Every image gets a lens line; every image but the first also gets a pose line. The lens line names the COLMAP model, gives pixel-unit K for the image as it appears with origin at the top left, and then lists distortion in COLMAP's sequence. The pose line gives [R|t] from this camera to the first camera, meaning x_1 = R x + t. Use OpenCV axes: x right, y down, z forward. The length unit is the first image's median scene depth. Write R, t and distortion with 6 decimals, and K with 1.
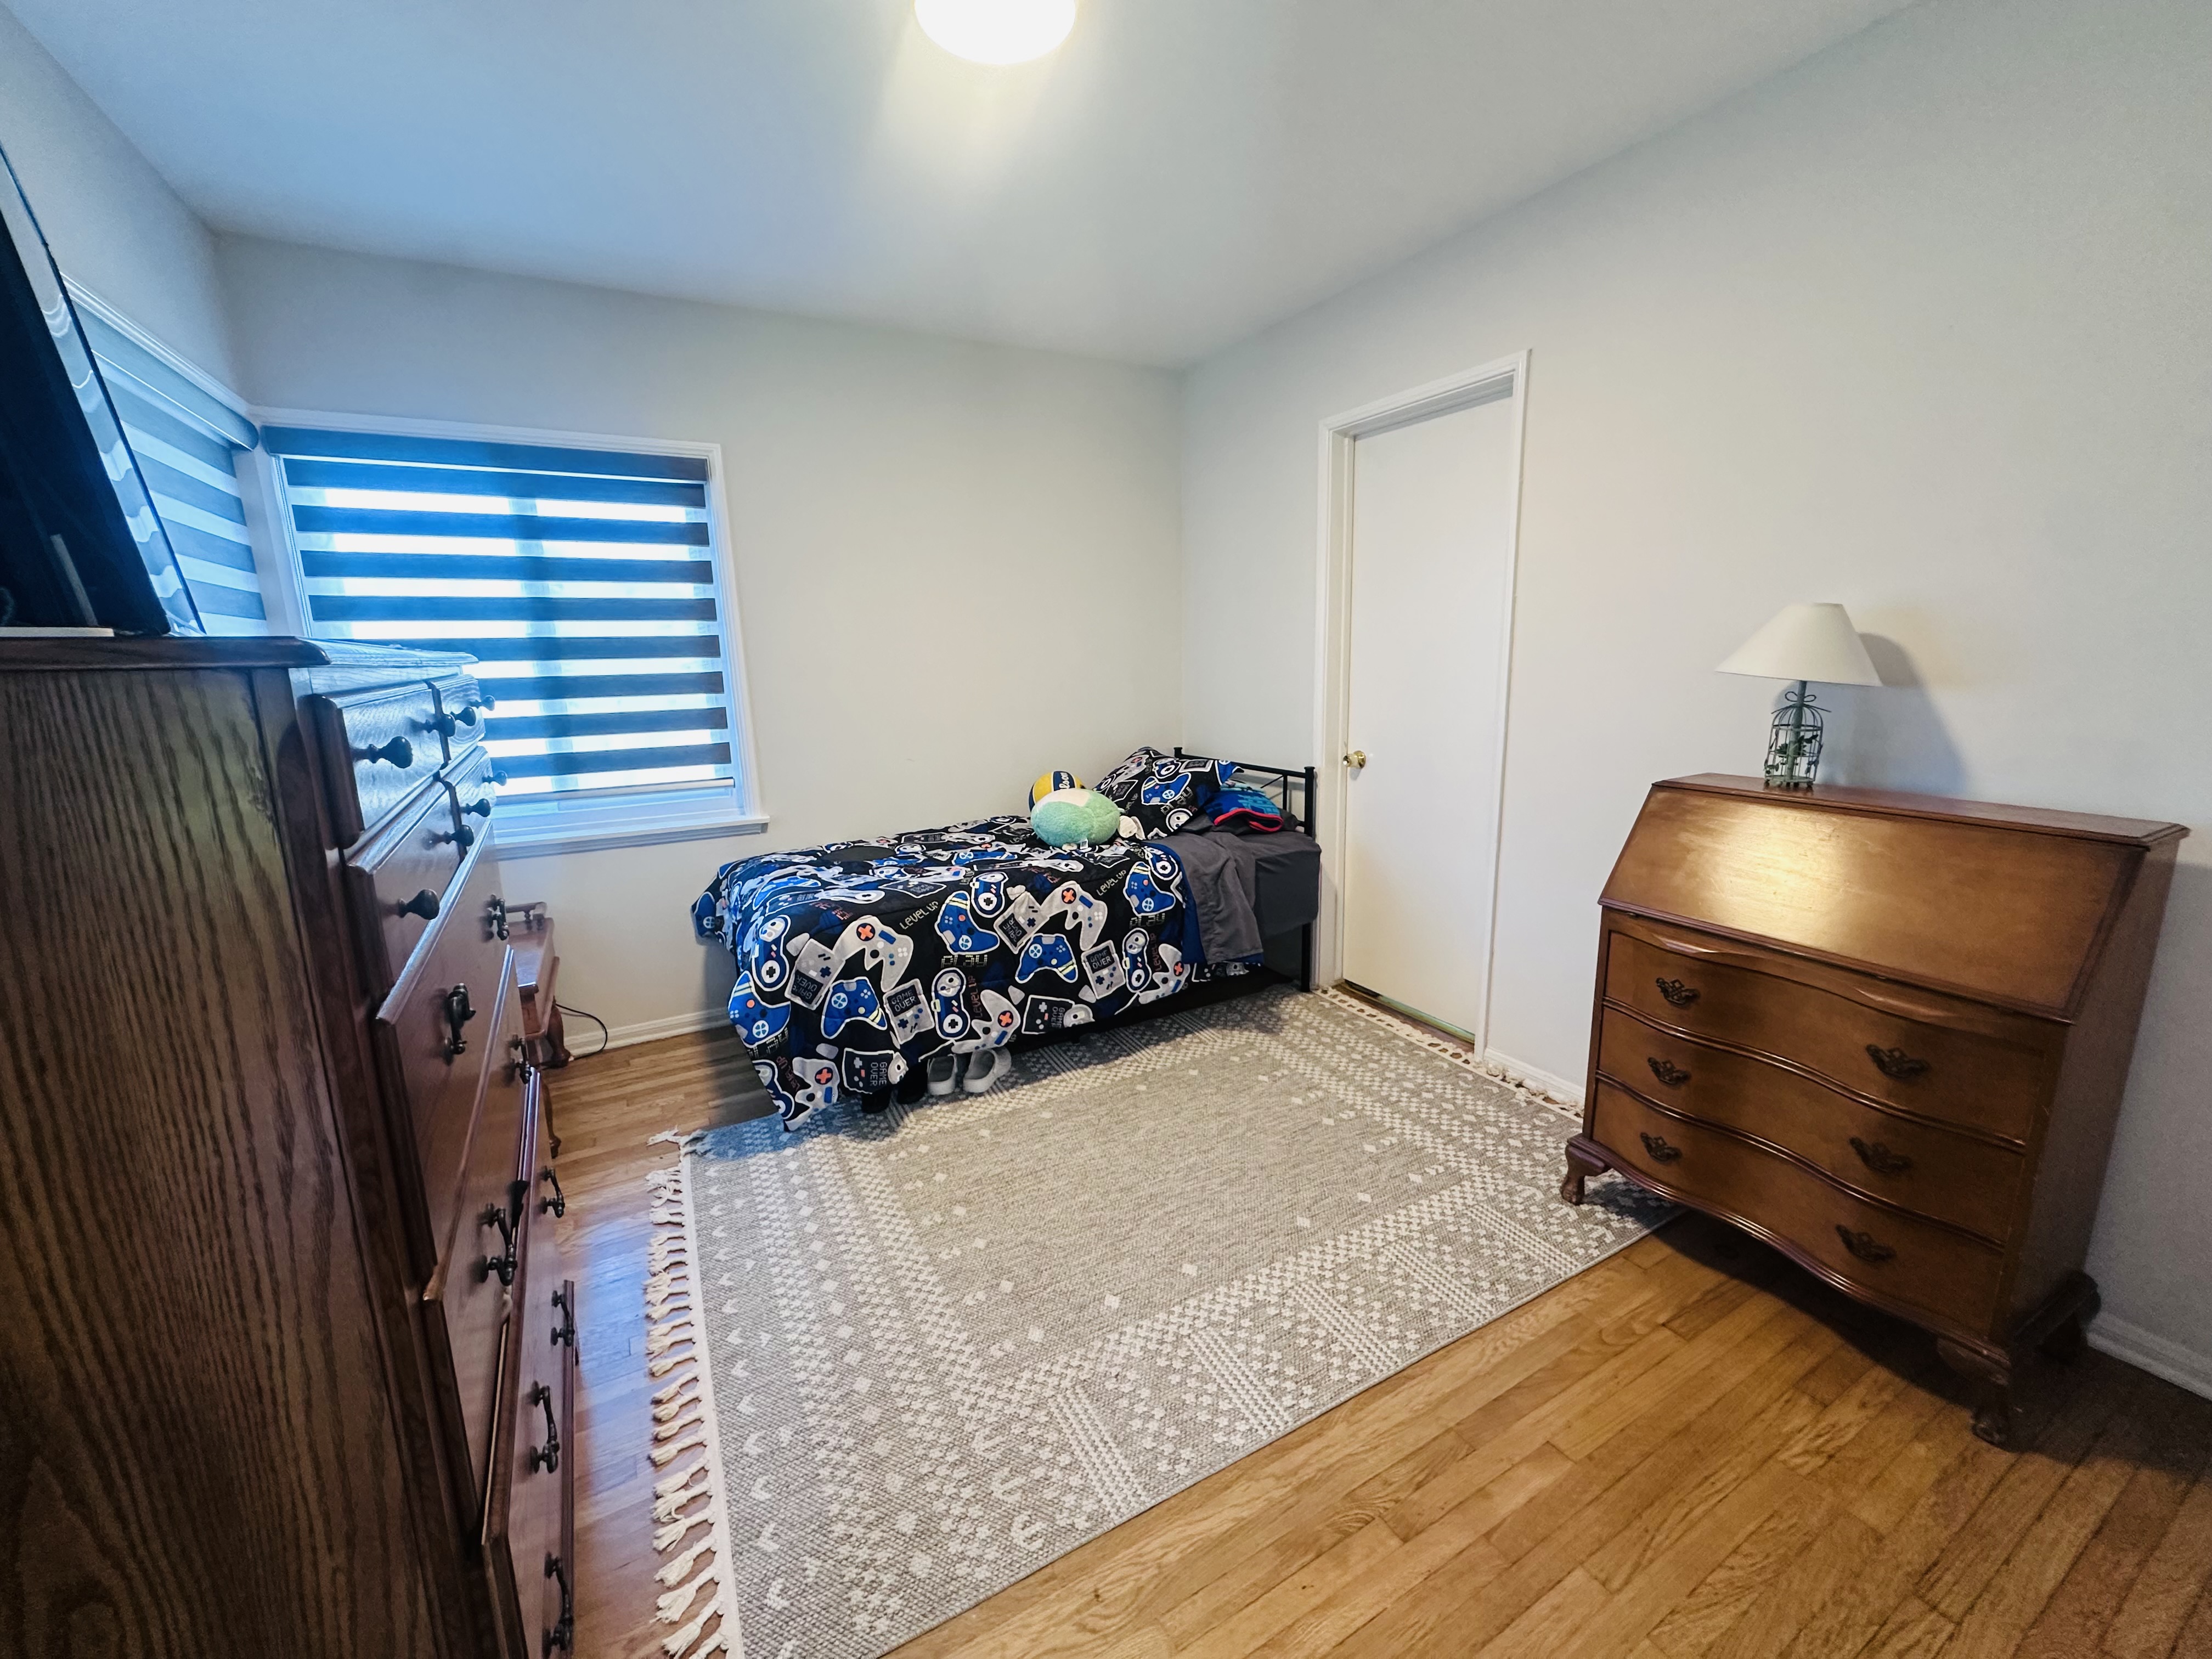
lens RADIAL K [[884.1, 0, 1103.3], [0, 884.1, 823.1], [0, 0, 1]] dist [-0.005971, 0.001279]
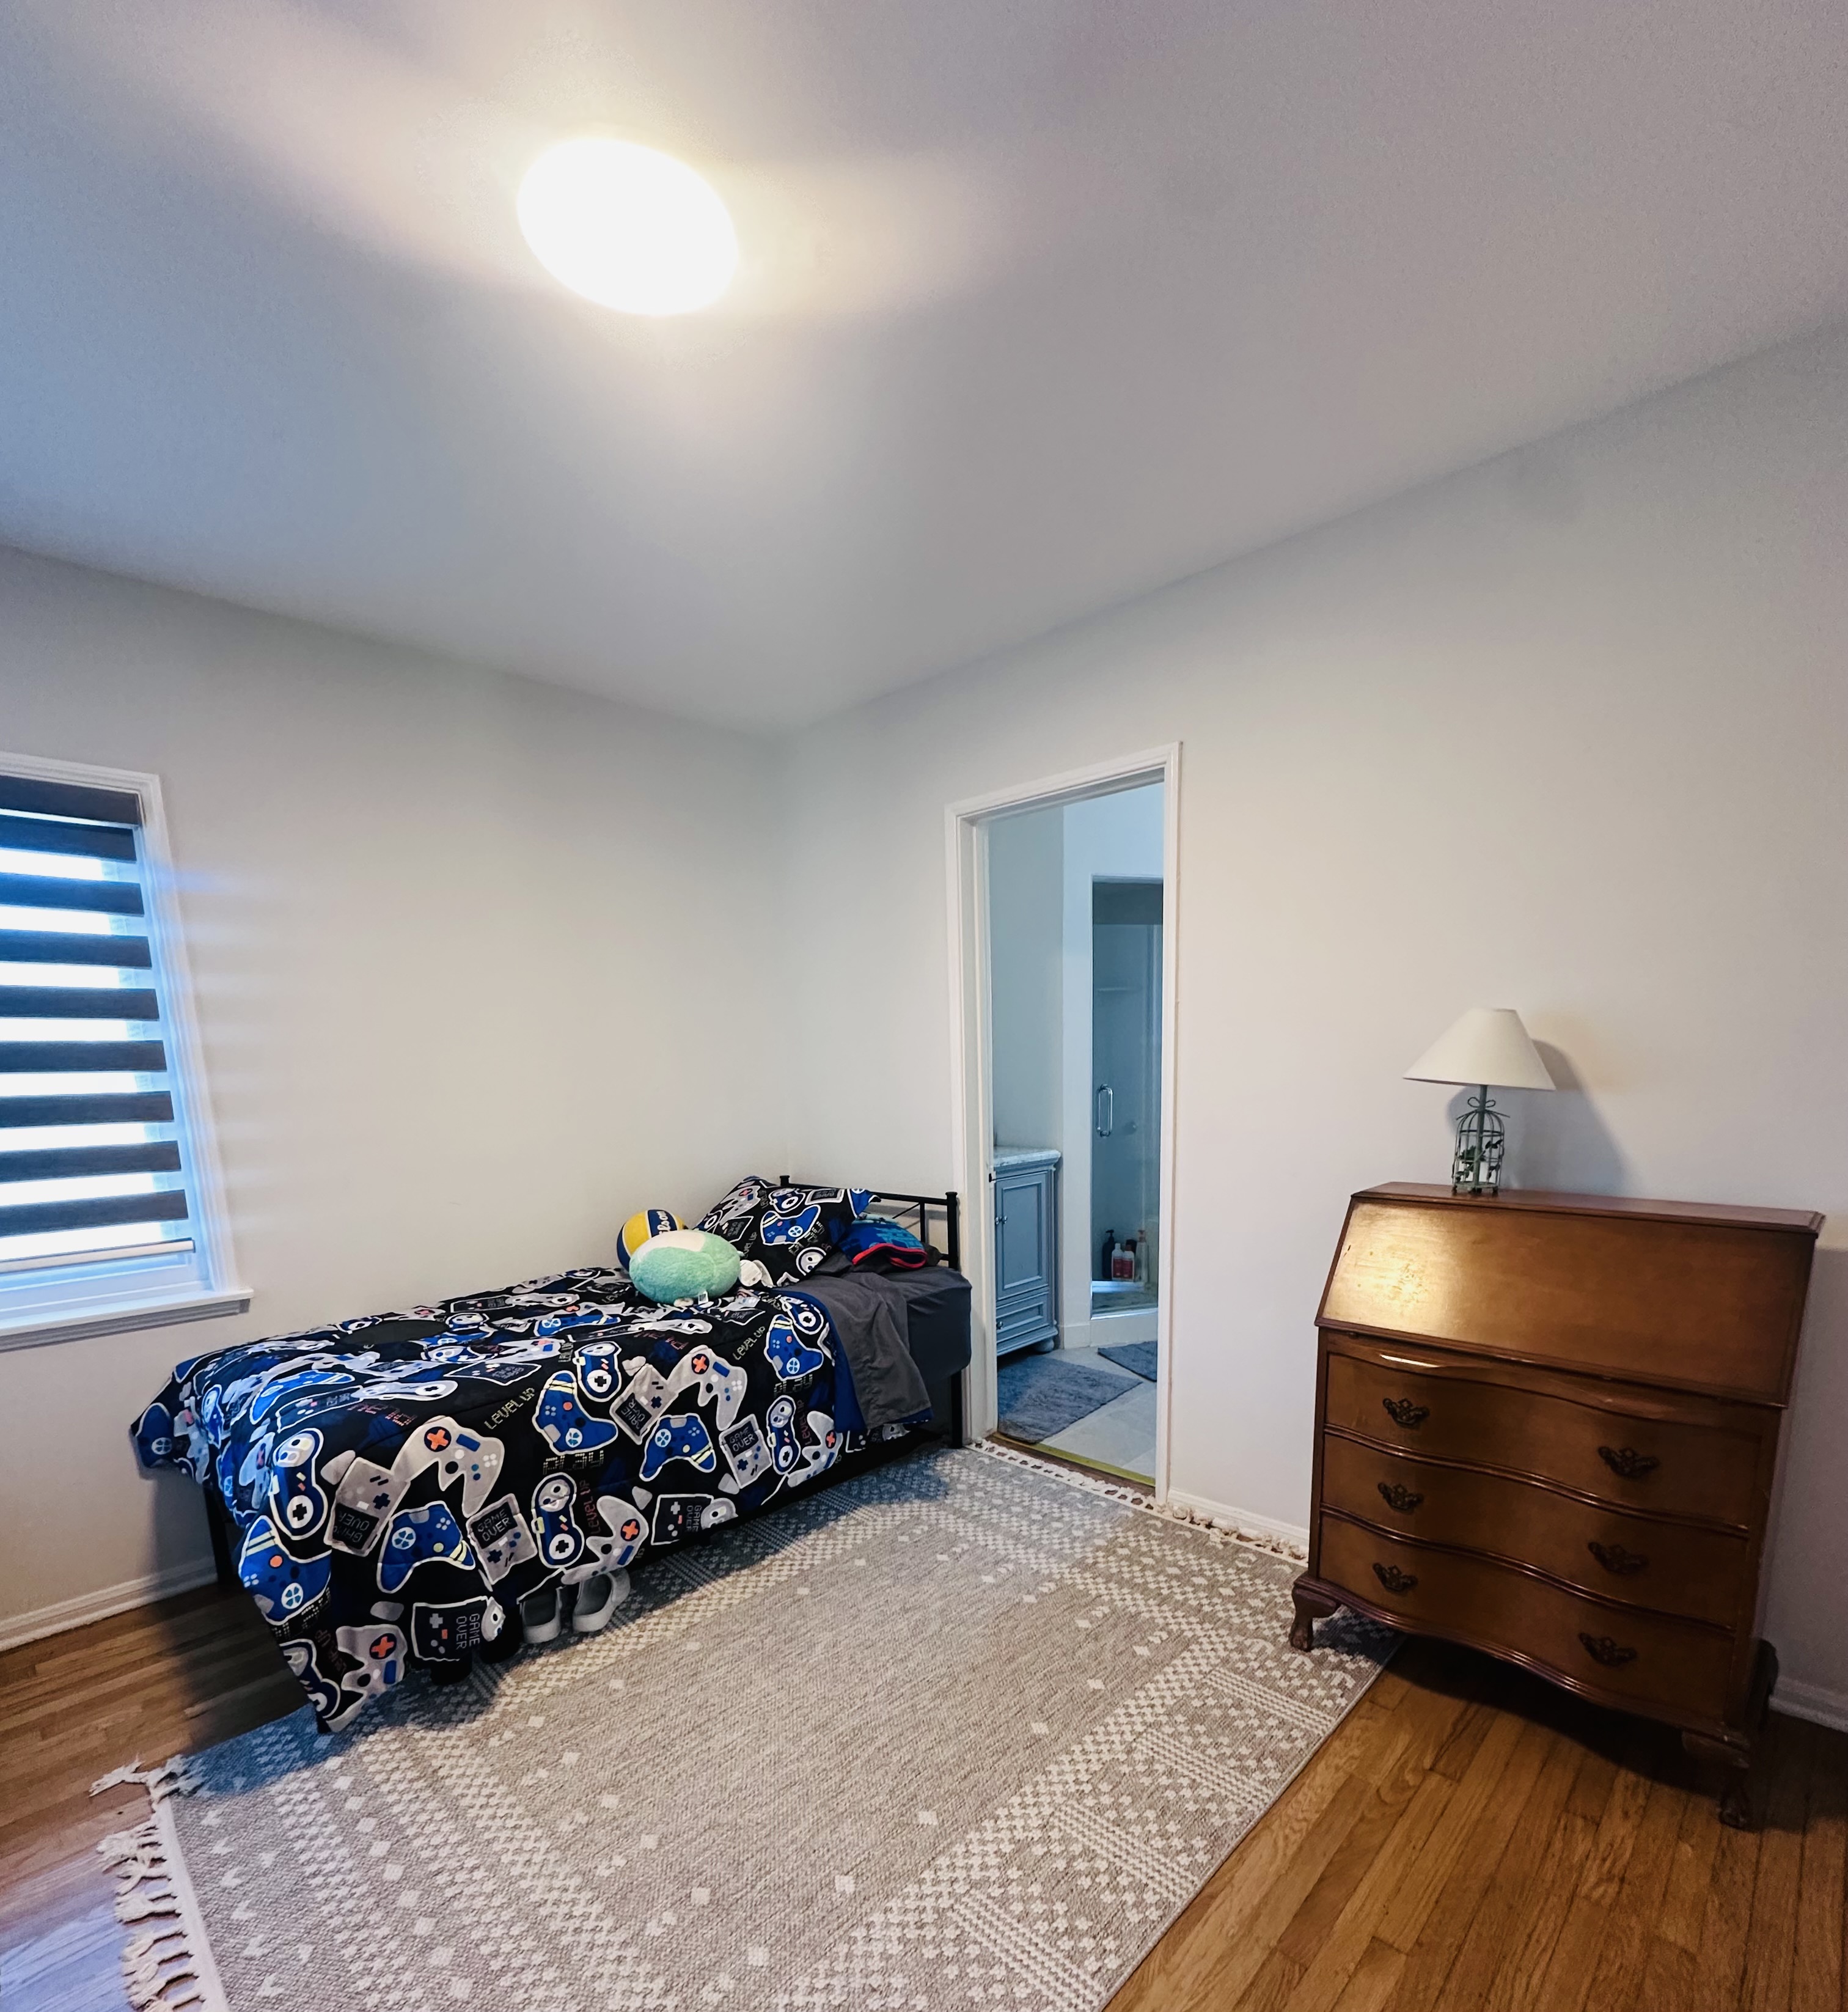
lens RADIAL K [[990.3, 0, 934.0], [0, 990.3, 1220.9], [0, 0, 1]] dist [-0.004598, 0.000543]
pose [[0.955957, -0.047246, 0.289678, -0.107291], [0.058518, 0.997824, -0.030369, -0.009066], [-0.287613, 0.045982, 0.956642, 0.087649]]
